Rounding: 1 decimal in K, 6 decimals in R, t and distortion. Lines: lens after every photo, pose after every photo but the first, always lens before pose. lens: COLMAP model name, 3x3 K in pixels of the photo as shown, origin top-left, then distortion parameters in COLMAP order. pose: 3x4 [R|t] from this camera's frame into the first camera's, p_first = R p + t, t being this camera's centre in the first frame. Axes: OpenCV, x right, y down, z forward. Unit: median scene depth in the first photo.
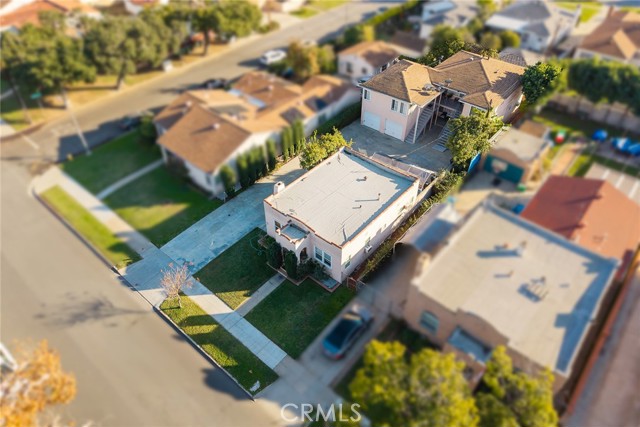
lens RADIAL K [[426.9, 0, 318.3], [0, 426.9, 217.3], [0, 0, 1]] dist [-0.004307, -0.000657]
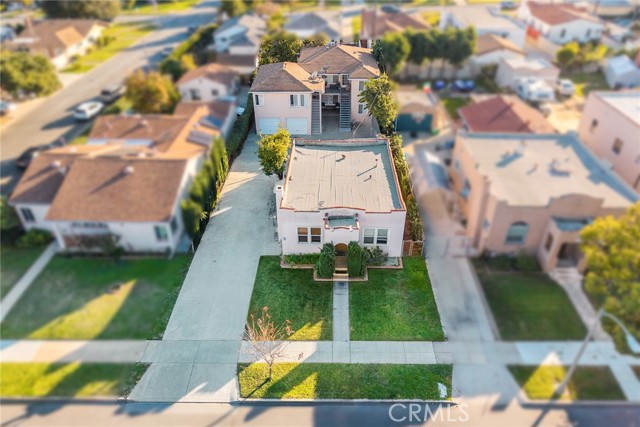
lens RADIAL K [[426.9, 0, 320.4], [0, 426.9, 210.3], [0, 0, 1]] dist [-0.004307, -0.000657]
pose [[0.770953, -0.356583, 0.527712, -0.407900], [0.433932, 0.900587, -0.025406, 0.013729], [-0.466192, 0.248578, 0.849043, 0.235701]]
